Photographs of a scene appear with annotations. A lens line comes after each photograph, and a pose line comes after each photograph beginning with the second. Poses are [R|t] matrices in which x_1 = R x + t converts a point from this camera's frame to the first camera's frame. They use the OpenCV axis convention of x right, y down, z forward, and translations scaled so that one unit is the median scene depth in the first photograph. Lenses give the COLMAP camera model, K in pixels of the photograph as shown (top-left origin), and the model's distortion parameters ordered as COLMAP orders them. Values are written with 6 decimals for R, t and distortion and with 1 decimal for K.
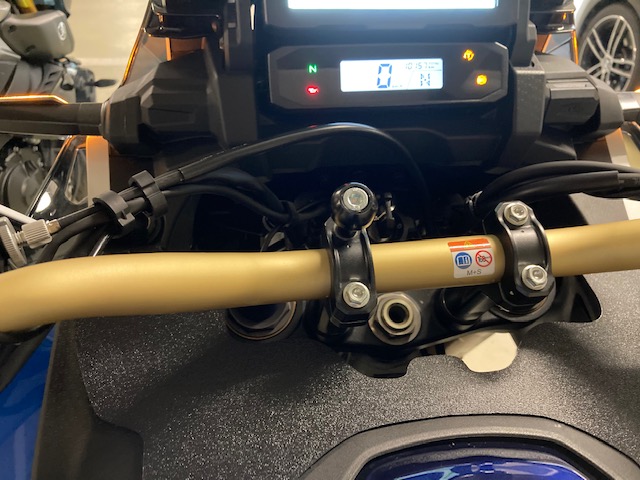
lens RADIAL K [[515.0, 0, 318.1], [0, 515.0, 239.8], [0, 0, 1]] dist [-0.023799, 0.014924]
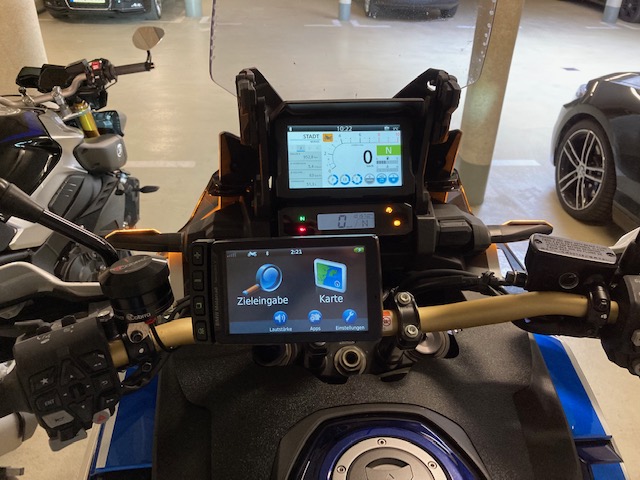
lens RADIAL K [[515.0, 0, 318.3], [0, 515.0, 243.6], [0, 0, 1]] dist [-0.023799, 0.014924]
pose [[0.999635, 0.002657, -0.026902, 0.089586], [-0.006777, 0.988005, -0.154273, 0.035670], [0.026169, 0.154399, 0.987662, -0.740495]]
